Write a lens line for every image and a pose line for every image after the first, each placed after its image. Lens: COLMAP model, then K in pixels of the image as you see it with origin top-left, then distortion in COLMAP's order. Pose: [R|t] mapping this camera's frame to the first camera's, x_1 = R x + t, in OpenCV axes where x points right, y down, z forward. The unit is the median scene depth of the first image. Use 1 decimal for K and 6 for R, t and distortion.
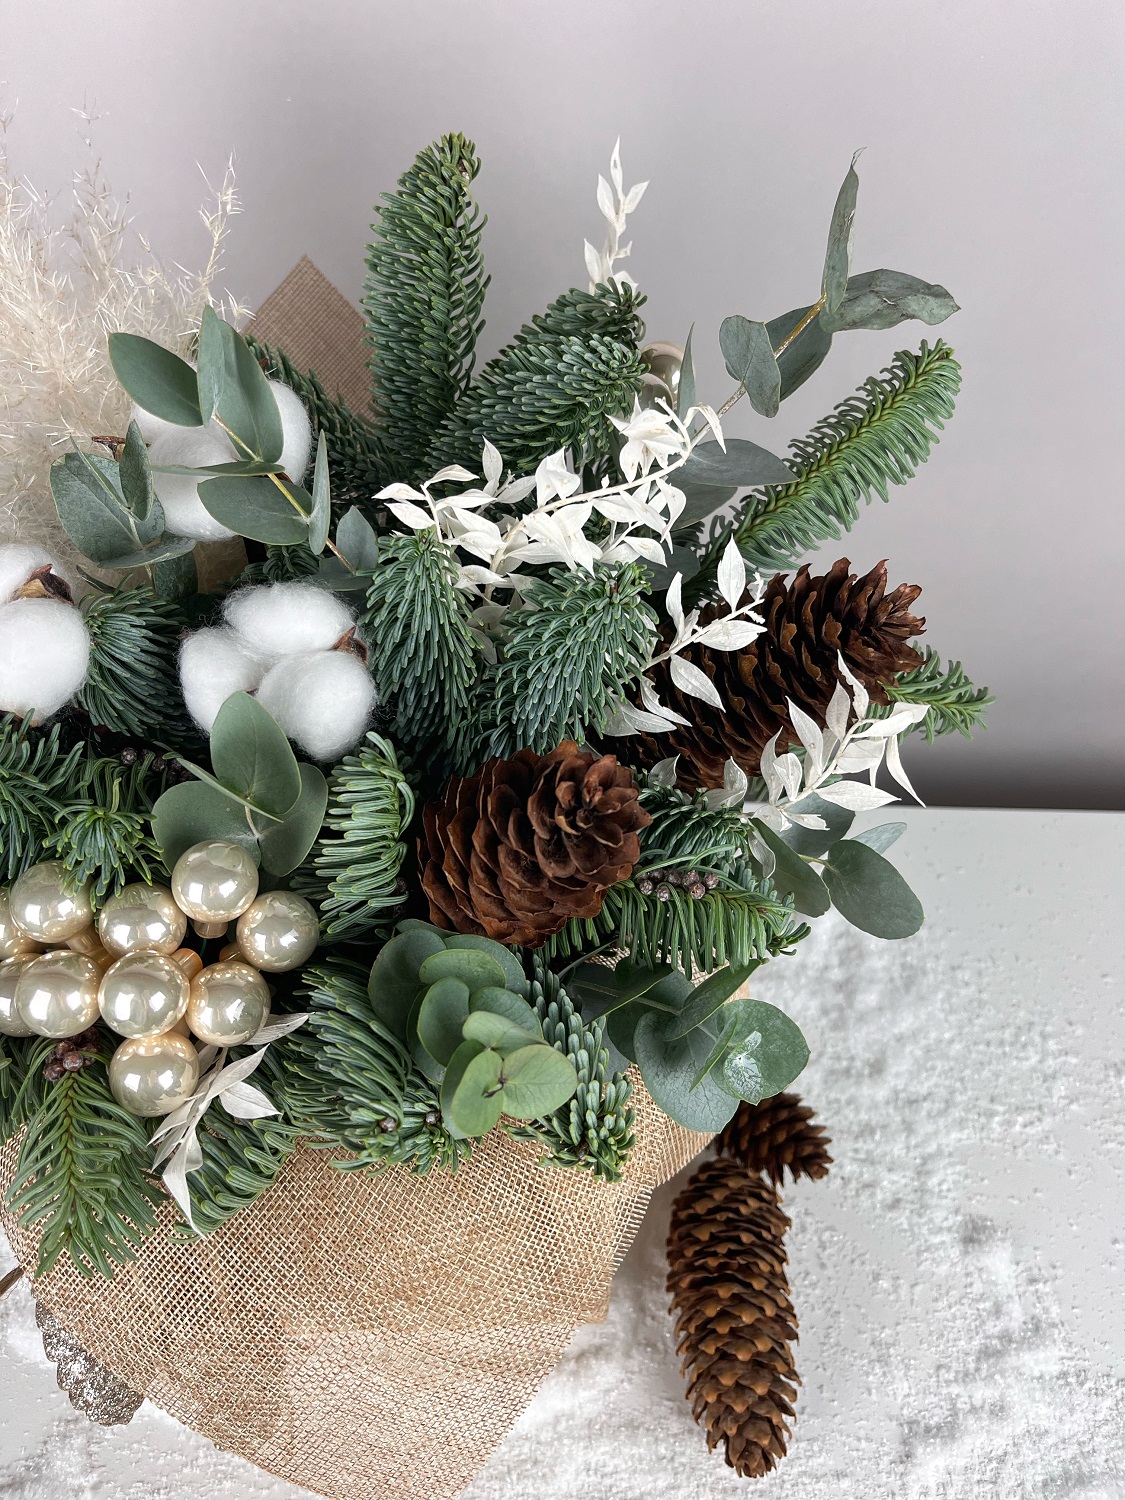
lens RADIAL K [[1157.6, 0, 557.2], [0, 1157.6, 749.6], [0, 0, 1]] dist [0.015721, -0.012153]
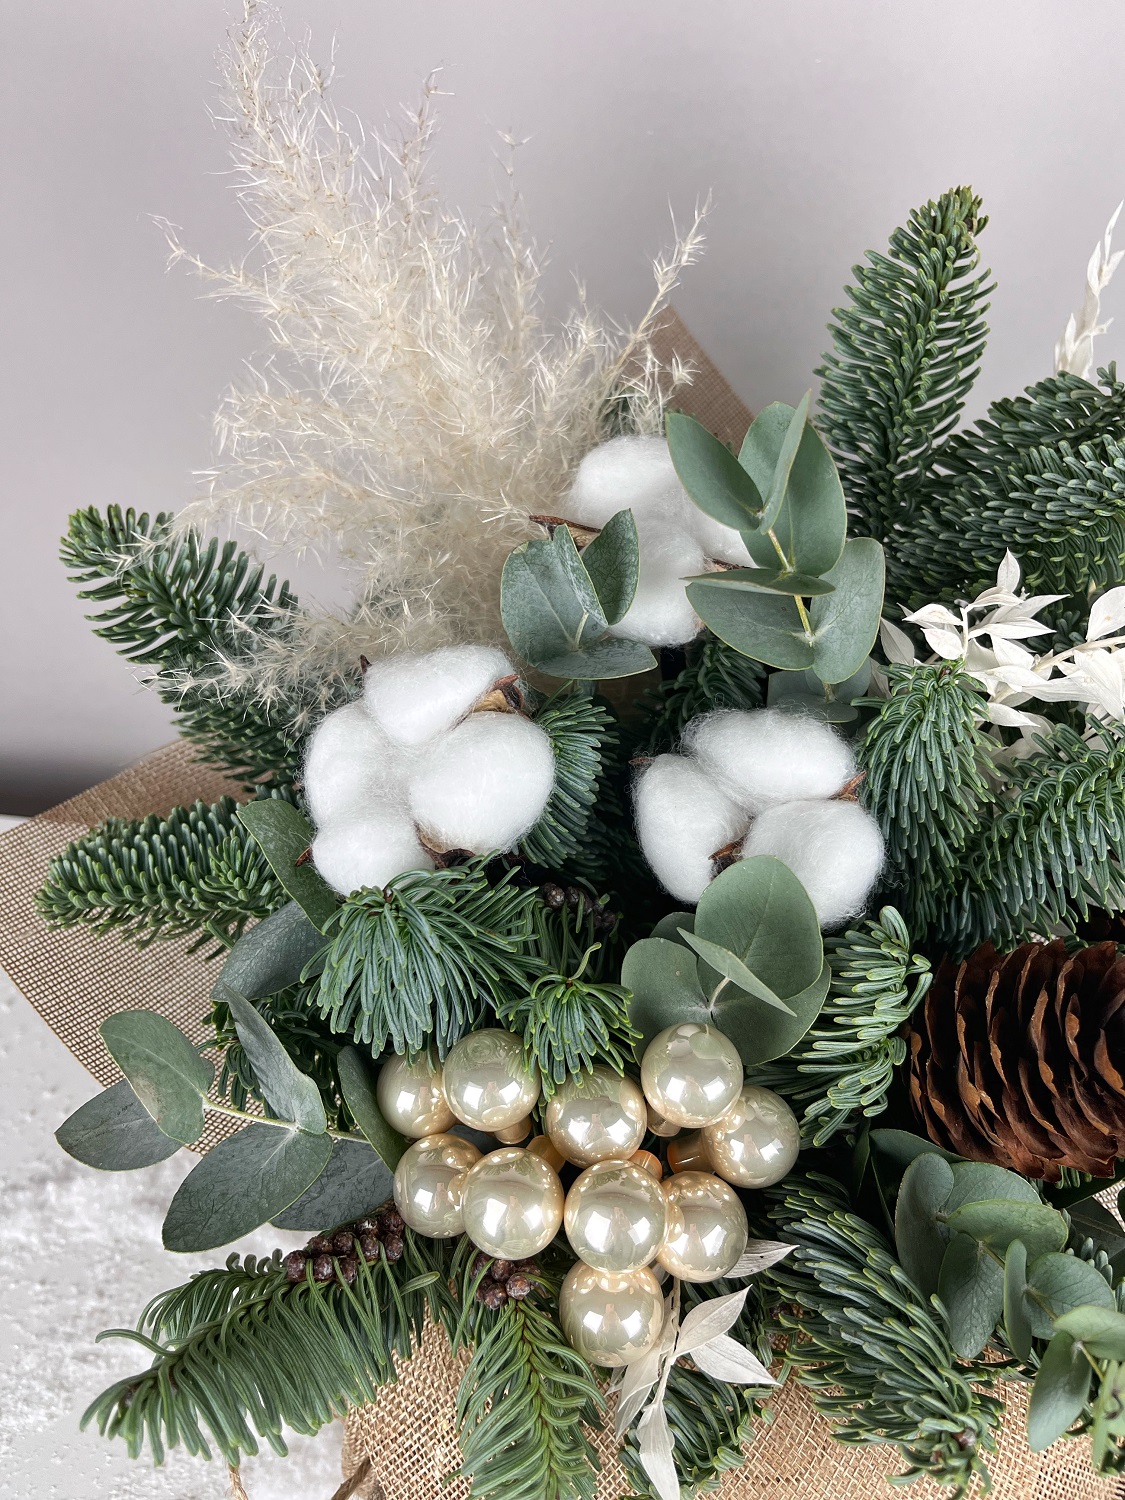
lens RADIAL K [[1157.6, 0, 564.4], [0, 1157.6, 750.8], [0, 0, 1]] dist [0.015721, -0.012153]
pose [[0.996331, 0.075635, -0.040059, -0.366243], [-0.076567, 0.996816, -0.022258, -0.088701], [0.038248, 0.025243, 0.998949, 0.169661]]
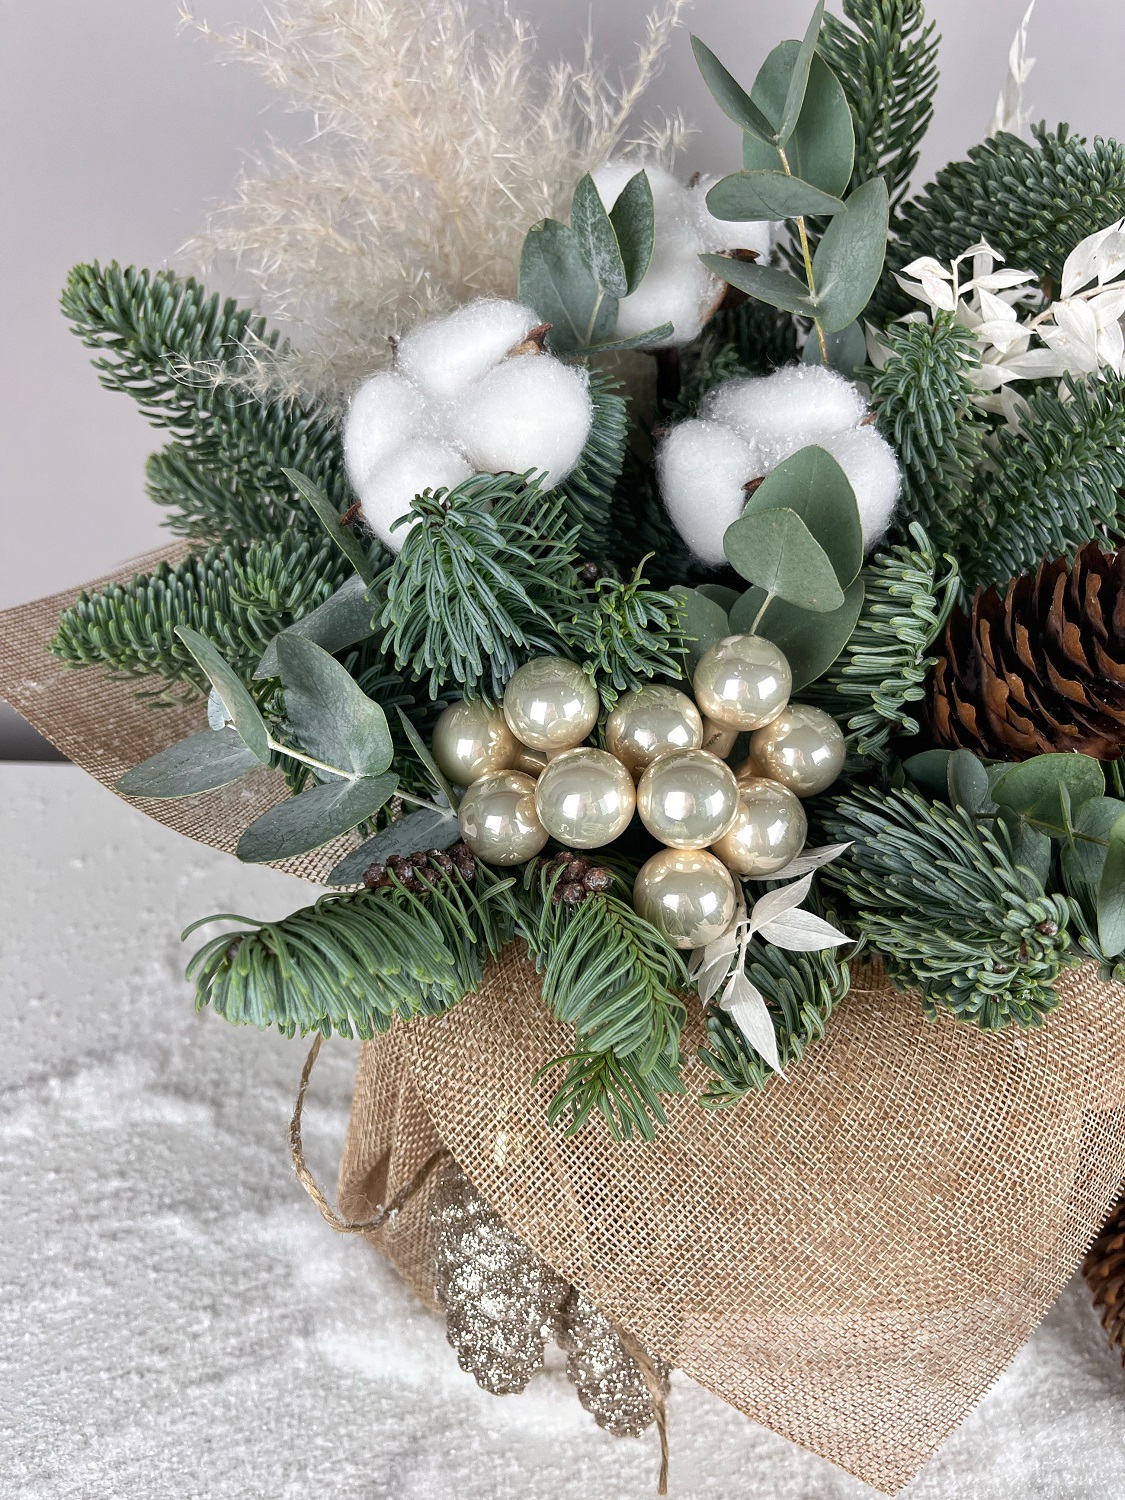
lens RADIAL K [[1157.6, 0, 559.4], [0, 1157.6, 765.8], [0, 0, 1]] dist [0.015721, -0.012153]
pose [[0.998740, 0.017916, 0.046887, -0.465352], [-0.013625, 0.995823, -0.090281, 0.251471], [-0.048308, 0.089529, 0.994812, 0.158130]]
